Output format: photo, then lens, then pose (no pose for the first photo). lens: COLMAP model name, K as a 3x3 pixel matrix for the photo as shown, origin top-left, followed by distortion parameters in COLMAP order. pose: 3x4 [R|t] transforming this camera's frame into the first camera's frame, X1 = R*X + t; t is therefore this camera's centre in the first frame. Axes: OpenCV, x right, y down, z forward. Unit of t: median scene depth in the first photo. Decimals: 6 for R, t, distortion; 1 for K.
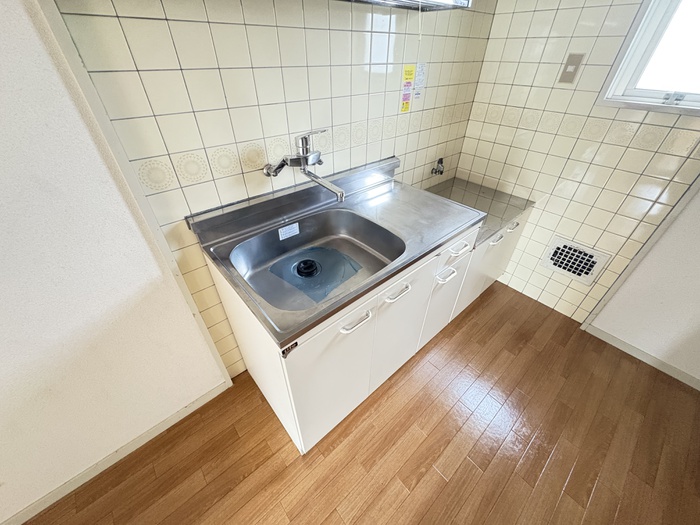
lens RADIAL K [[278.5, 0, 349.3], [0, 278.5, 261.4], [0, 0, 1]] dist [0.000464, 0.000014]
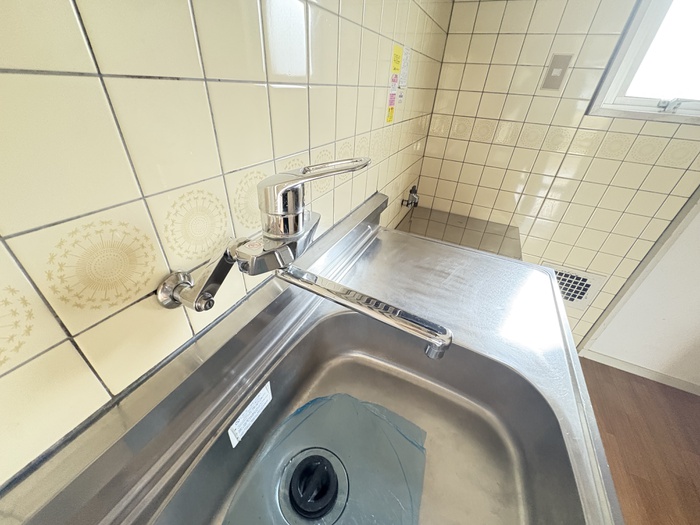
lens RADIAL K [[278.5, 0, 349.3], [0, 278.5, 261.4], [0, 0, 1]] dist [0.000464, 0.000014]
pose [[0.915572, -0.178908, 0.360167, -0.168006], [0.199649, 0.979645, -0.020898, -0.245664], [-0.349097, 0.091041, 0.932654, 0.491901]]
